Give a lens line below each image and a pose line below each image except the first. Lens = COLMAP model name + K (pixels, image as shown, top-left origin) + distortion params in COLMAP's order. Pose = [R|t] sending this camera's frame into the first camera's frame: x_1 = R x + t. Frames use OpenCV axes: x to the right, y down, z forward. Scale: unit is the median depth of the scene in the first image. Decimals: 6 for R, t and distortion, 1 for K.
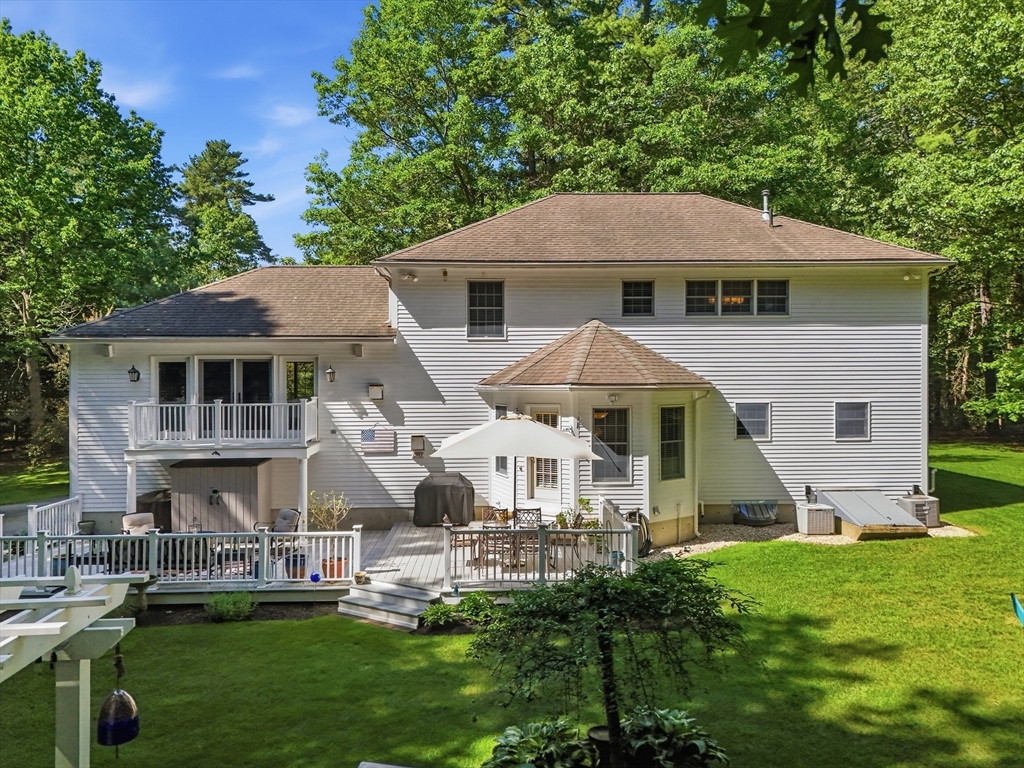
lens RADIAL K [[767.7, 0, 512.0], [0, 767.7, 384.0], [0, 0, 1]] dist [0.065920, -0.008052]
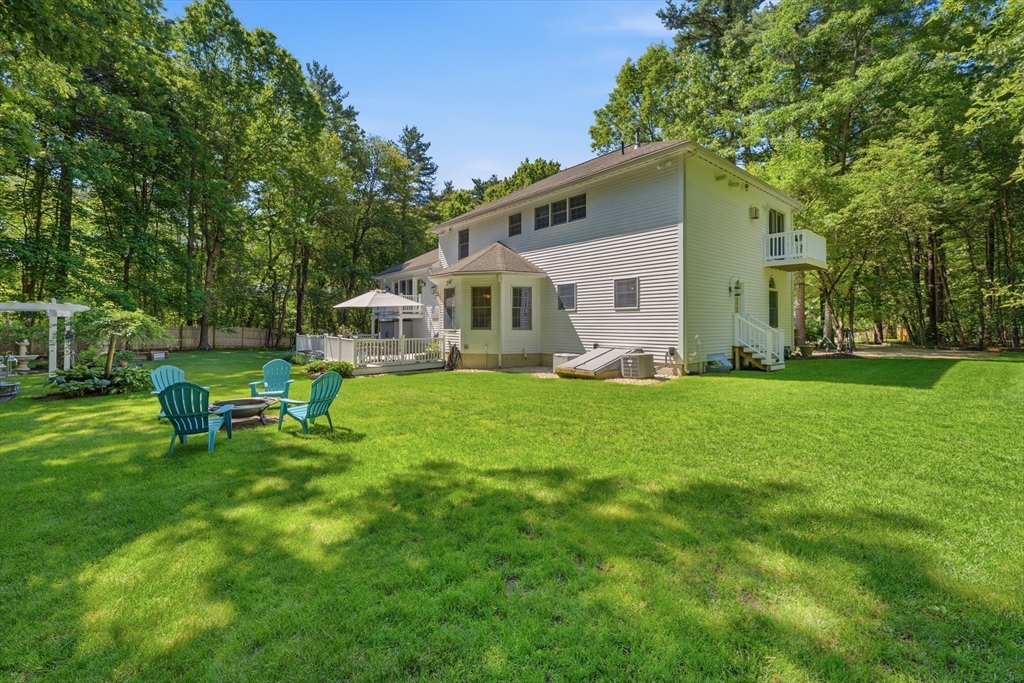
lens RADIAL K [[418.9, 0, 513.9], [0, 418.9, 326.5], [0, 0, 1]] dist [-0.000272, -0.000189]
pose [[0.615288, 0.012644, -0.788201, 0.873955], [-0.004595, 0.999912, 0.012453, 0.094213], [0.788289, -0.004041, 0.615292, 0.451413]]
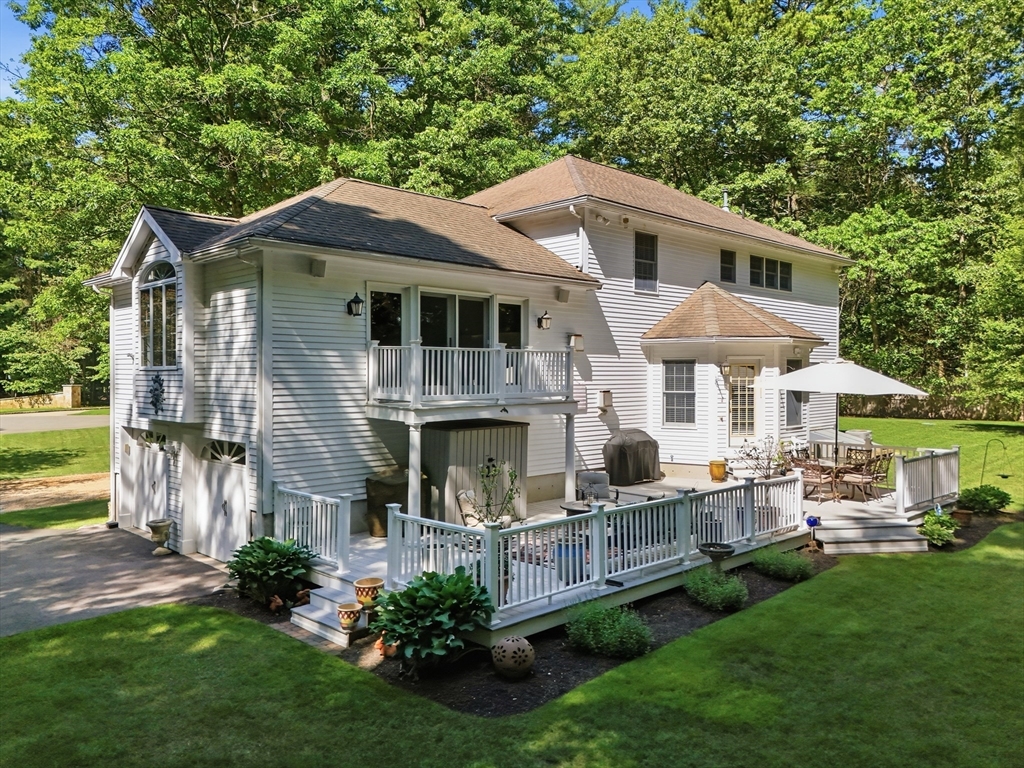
lens RADIAL K [[767.7, 0, 512.0], [0, 767.7, 384.0], [0, 0, 1]] dist [0.065920, -0.008052]
pose [[0.743518, -0.002905, 0.668710, -0.826320], [-0.001143, 0.999984, 0.005614, 0.053220], [-0.668715, -0.004938, 0.743502, 0.378048]]
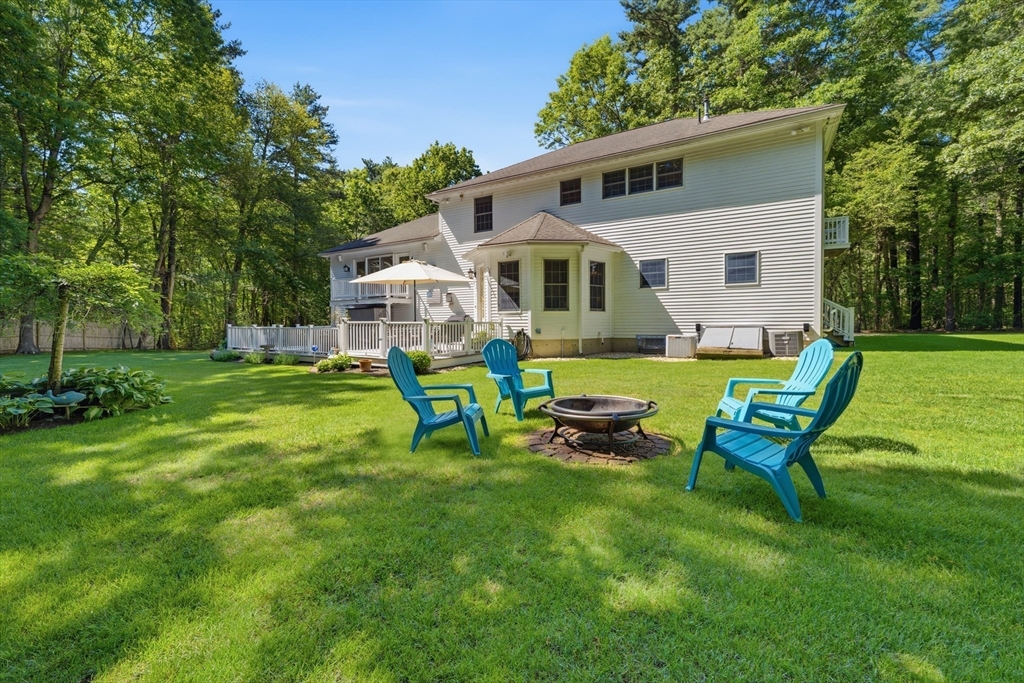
lens RADIAL K [[413.5, 0, 511.0], [0, 413.5, 337.1], [0, 0, 1]] dist [-0.000018, 0.000066]
pose [[0.832316, 0.020923, -0.553906, 0.505612], [0.002449, 0.999139, 0.041422, 0.125755], [0.554296, -0.035833, 0.831548, 0.293579]]
